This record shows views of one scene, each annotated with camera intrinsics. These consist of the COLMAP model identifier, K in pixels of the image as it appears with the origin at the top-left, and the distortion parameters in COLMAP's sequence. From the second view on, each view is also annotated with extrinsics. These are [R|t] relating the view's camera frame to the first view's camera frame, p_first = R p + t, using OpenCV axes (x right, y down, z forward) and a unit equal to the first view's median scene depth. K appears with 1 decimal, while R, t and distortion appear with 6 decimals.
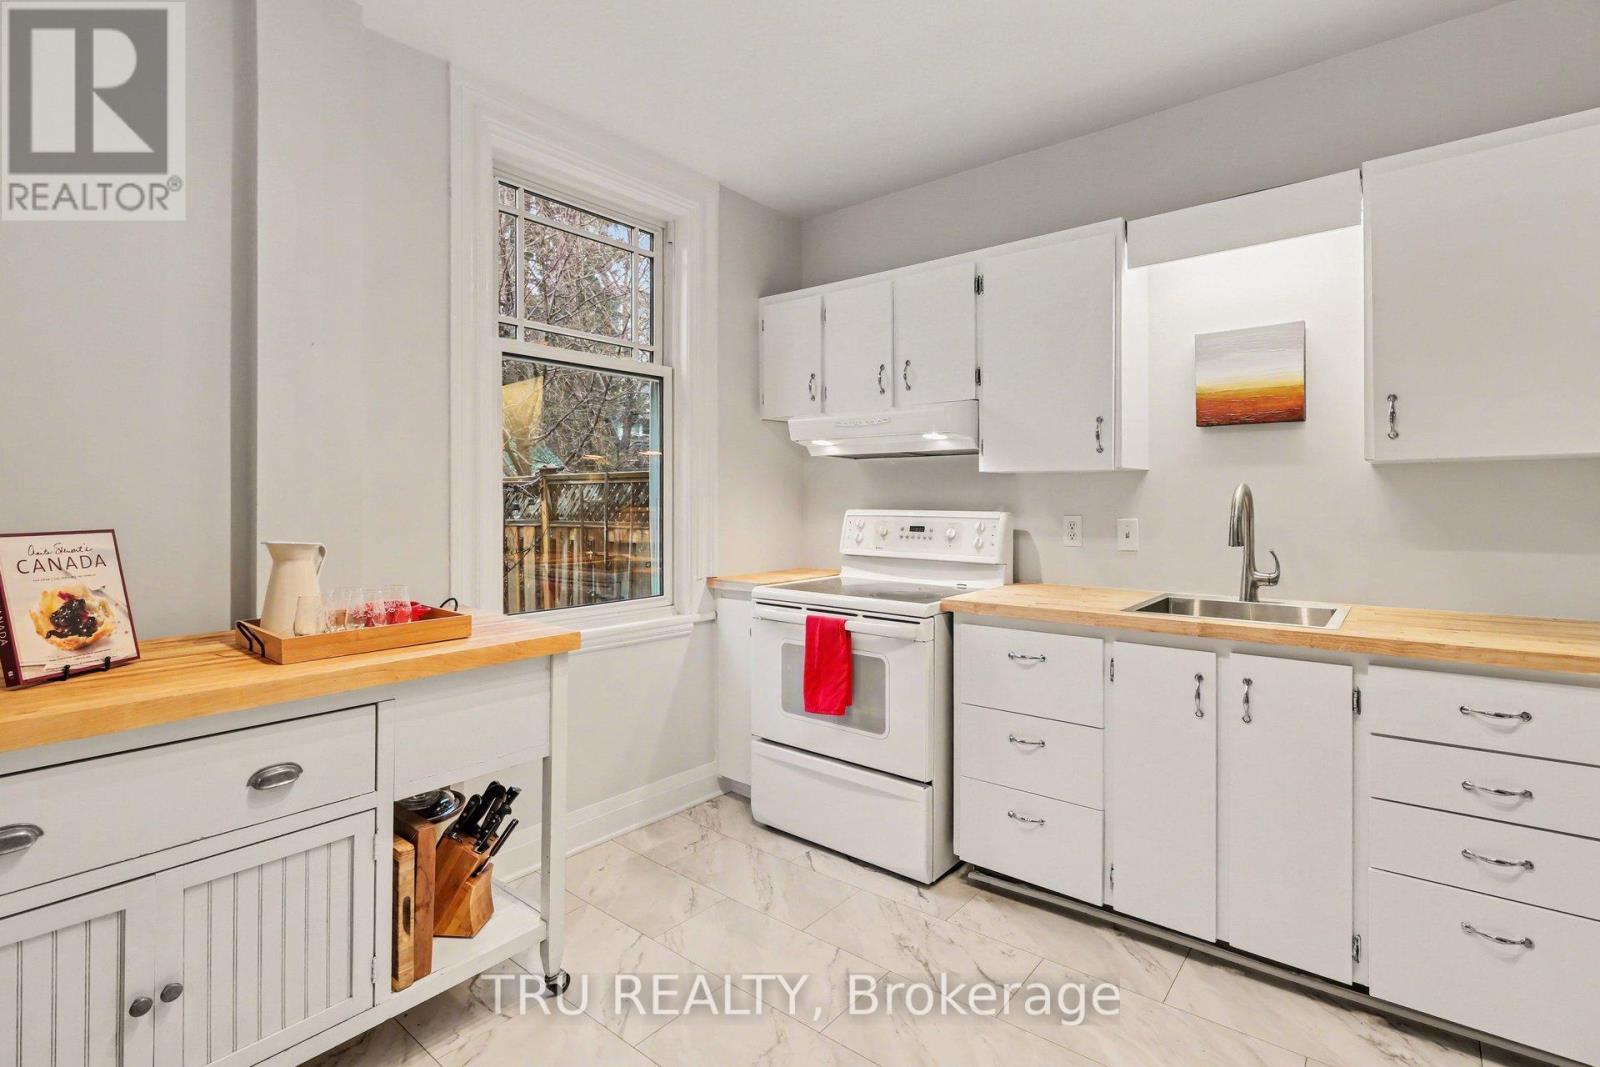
lens RADIAL K [[765.3, 0, 842.7], [0, 765.3, 494.7], [0, 0, 1]] dist [0.000636, -0.000054]
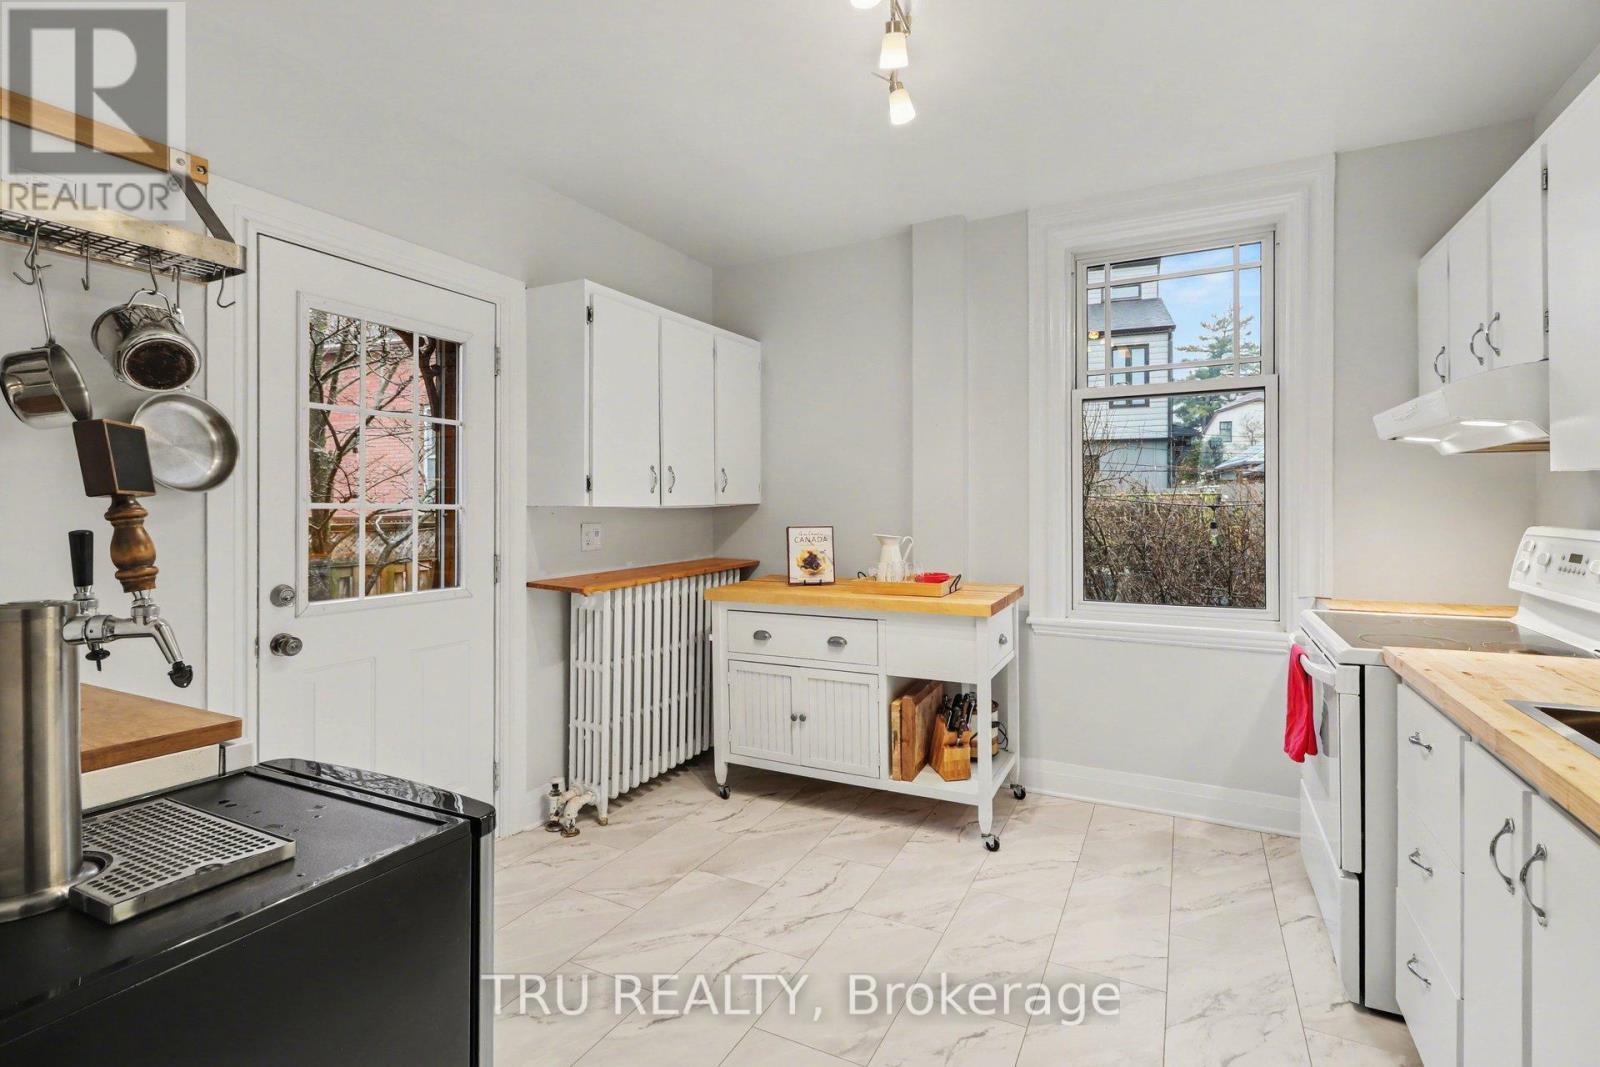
lens RADIAL K [[753.5, 0, 807.0], [0, 753.5, 514.8], [0, 0, 1]] dist [0.029917, -0.000141]
pose [[0.194113, 0.006320, -0.980959, 0.765430], [0.010261, 0.999911, 0.008473, -0.005771], [0.980925, -0.011710, 0.194031, 0.294108]]
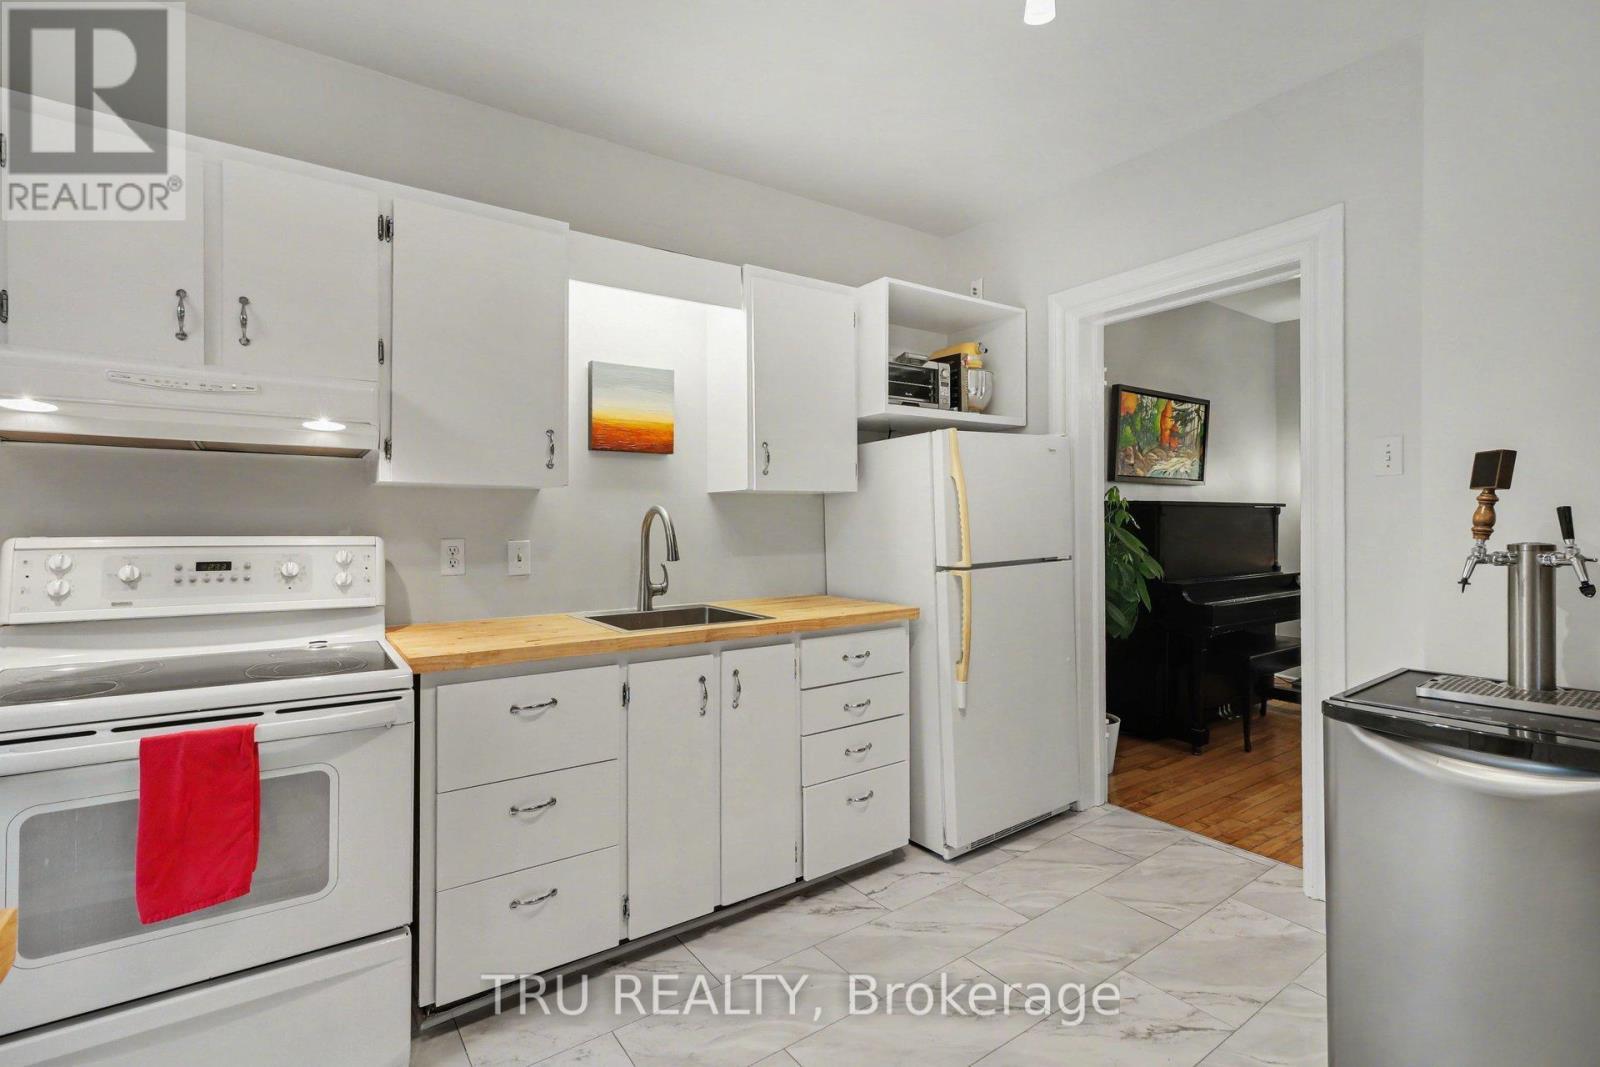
lens RADIAL K [[753.5, 0, 807.0], [0, 753.5, 514.8], [0, 0, 1]] dist [0.029917, -0.000141]
pose [[0.294369, 0.007975, 0.955658, -0.448636], [-0.005950, 0.999961, -0.006511, 0.004402], [-0.955673, -0.003769, 0.294405, 0.437608]]
